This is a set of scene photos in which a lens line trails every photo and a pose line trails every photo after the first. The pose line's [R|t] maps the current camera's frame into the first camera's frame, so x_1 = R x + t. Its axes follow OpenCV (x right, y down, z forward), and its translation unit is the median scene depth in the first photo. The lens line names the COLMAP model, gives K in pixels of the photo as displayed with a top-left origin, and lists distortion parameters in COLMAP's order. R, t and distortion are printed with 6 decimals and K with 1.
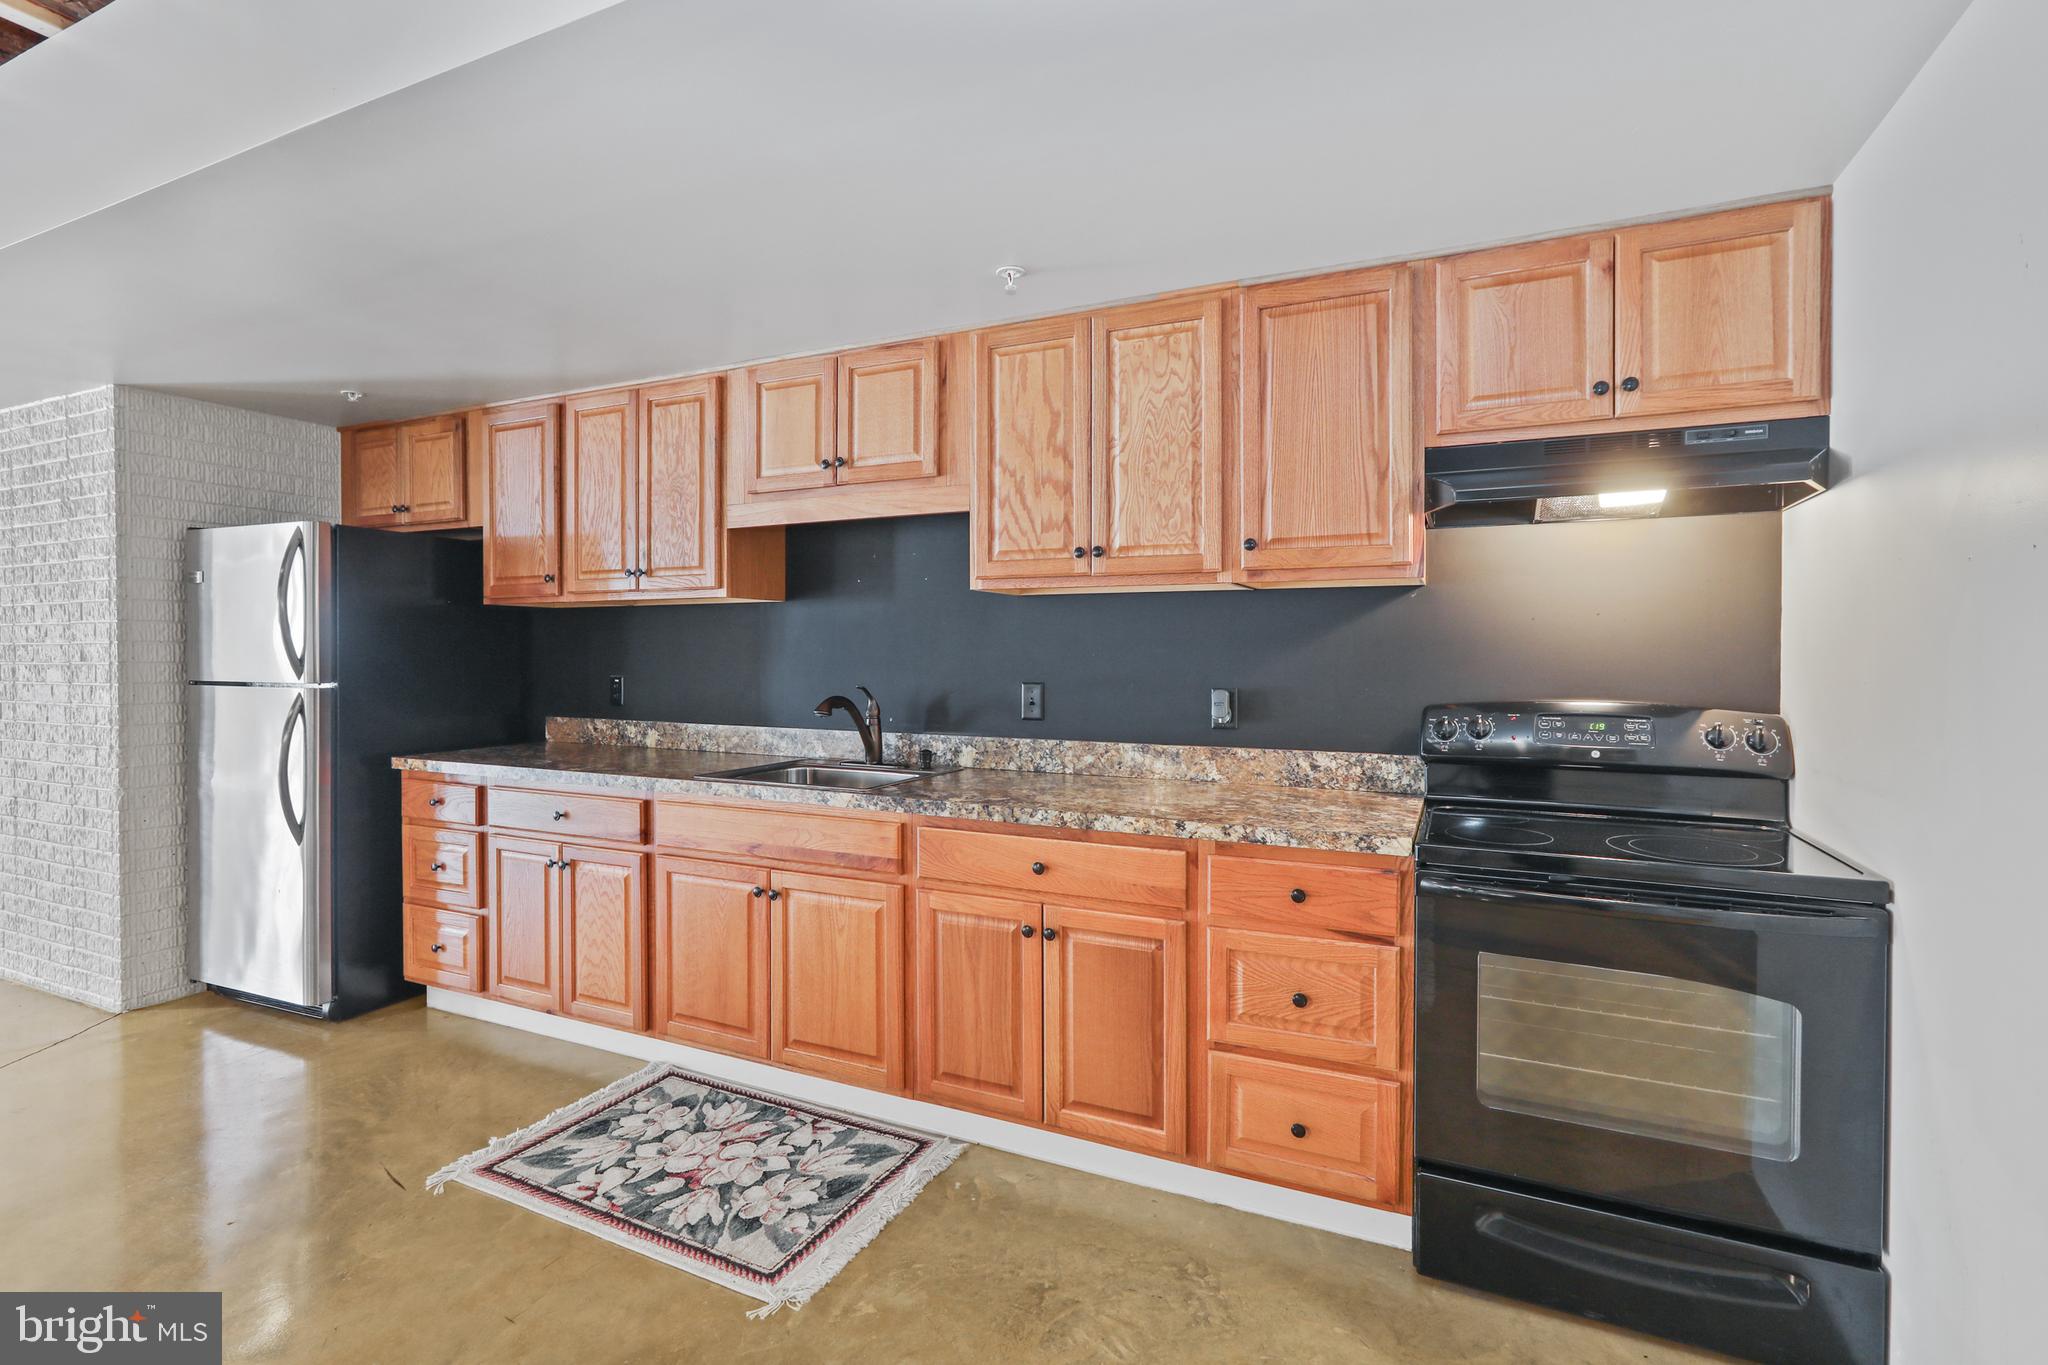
lens RADIAL K [[958.6, 0, 1024.1], [0, 958.6, 656.8], [0, 0, 1]] dist [0.000384, 0.001225]
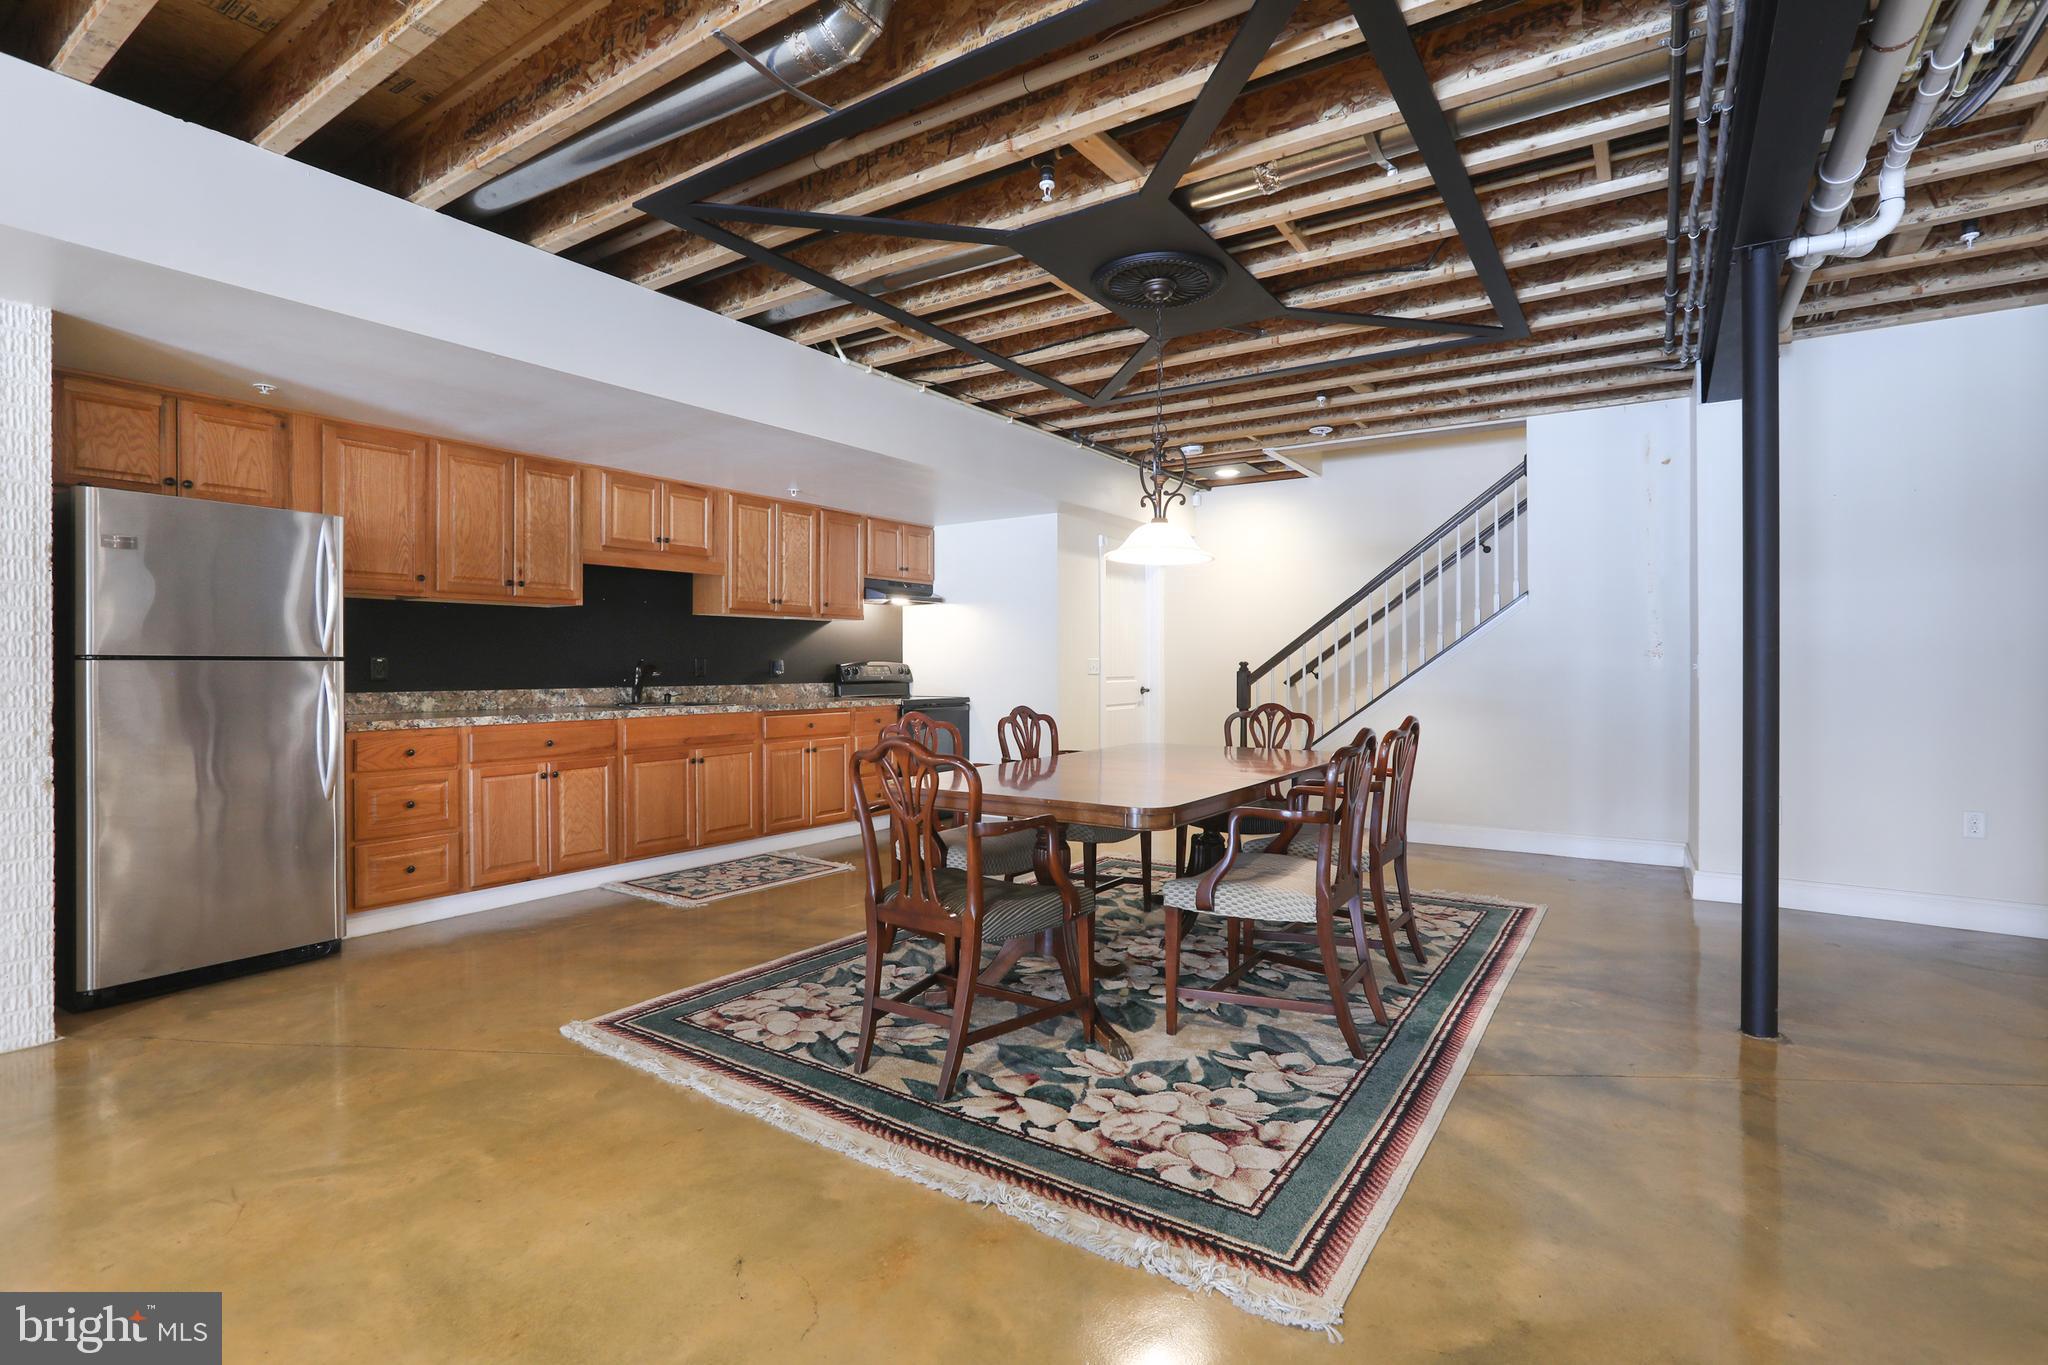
lens RADIAL K [[958.6, 0, 1024.1], [0, 958.6, 656.8], [0, 0, 1]] dist [0.000384, 0.001225]
pose [[0.165973, 0.004044, 0.986122, -2.062967], [0.005064, 0.999975, -0.004953, 0.042599], [-0.986117, 0.005816, 0.165949, -0.002675]]
